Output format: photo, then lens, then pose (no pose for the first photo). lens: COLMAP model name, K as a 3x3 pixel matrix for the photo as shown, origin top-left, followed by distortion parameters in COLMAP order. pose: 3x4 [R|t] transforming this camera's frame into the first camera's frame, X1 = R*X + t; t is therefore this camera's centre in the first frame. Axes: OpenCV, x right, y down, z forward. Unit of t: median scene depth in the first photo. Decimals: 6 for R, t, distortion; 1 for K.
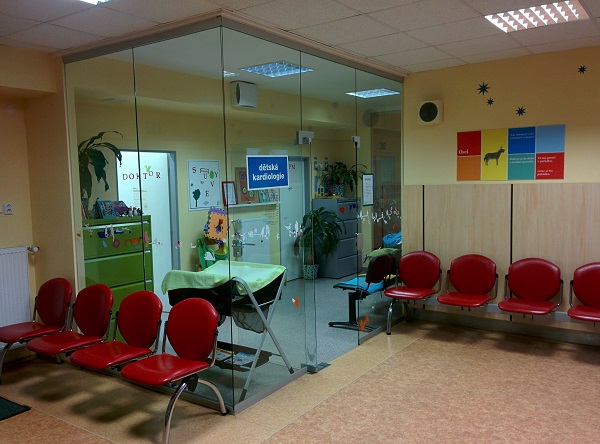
lens RADIAL K [[546.2, 0, 301.6], [0, 546.2, 222.1], [0, 0, 1]] dist [0.061891, 0.000000]
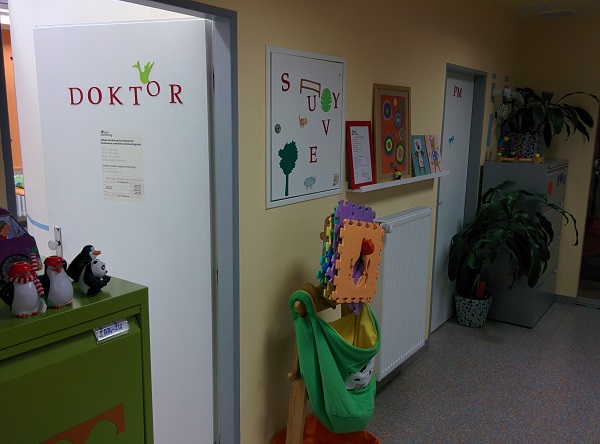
lens RADIAL K [[546.2, 0, 298.6], [0, 546.2, 223.5], [0, 0, 1]] dist [0.061891, 0.000000]
pose [[0.999260, 0.036231, -0.012880, -0.179559], [-0.034603, 0.993364, 0.109686, -0.047542], [0.016768, -0.109159, 0.993883, 0.661613]]
